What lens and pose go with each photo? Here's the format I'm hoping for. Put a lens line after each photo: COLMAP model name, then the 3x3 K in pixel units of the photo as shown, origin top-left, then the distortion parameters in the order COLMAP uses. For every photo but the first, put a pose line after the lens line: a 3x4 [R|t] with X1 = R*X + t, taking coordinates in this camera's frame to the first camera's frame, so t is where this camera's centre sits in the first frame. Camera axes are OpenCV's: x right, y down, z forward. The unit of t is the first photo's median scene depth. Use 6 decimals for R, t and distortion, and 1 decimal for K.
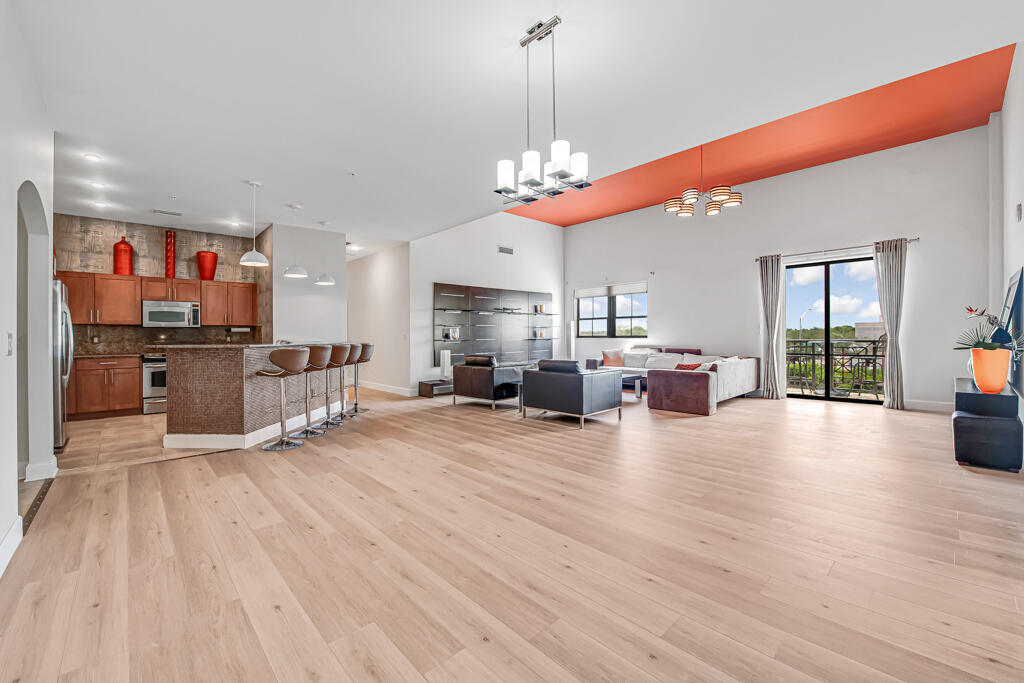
lens RADIAL K [[415.4, 0, 510.7], [0, 415.4, 335.7], [0, 0, 1]] dist [-0.024770, -0.000160]
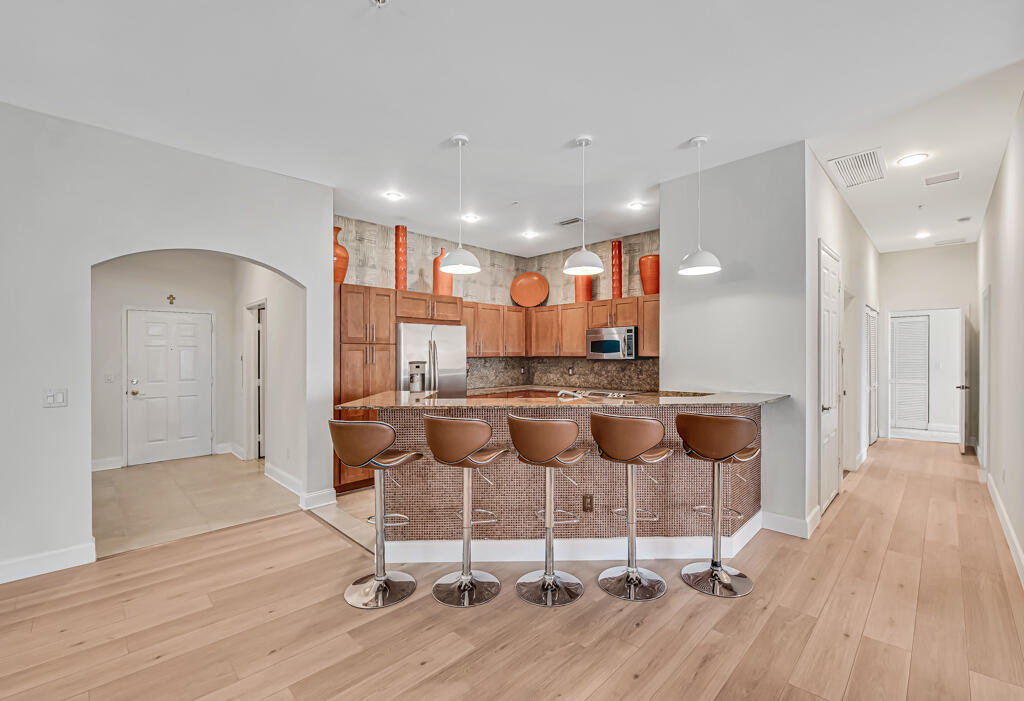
lens RADIAL K [[435.9, 0, 525.9], [0, 435.9, 358.7], [0, 0, 1]] dist [-0.011691, -0.000341]
pose [[0.054237, 0.015684, -0.998405, 0.029304], [0.004581, 0.999862, 0.015956, -0.037023], [0.998518, -0.005439, 0.054158, 0.783365]]
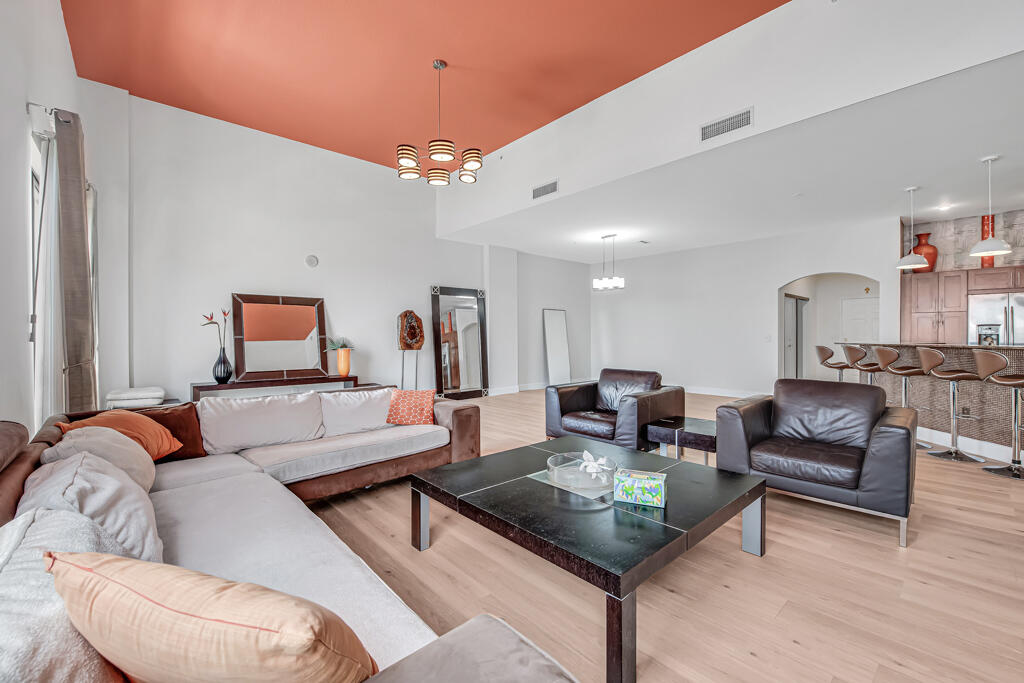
lens RADIAL K [[409.2, 0, 522.5], [0, 409.2, 336.3], [0, 0, 1]] dist [0.000108, 0.000002]
pose [[-0.999863, 0.009272, -0.013705, 0.277155], [0.009248, 0.999956, 0.001758, -0.005866], [0.013720, 0.001631, -0.999905, 1.487214]]
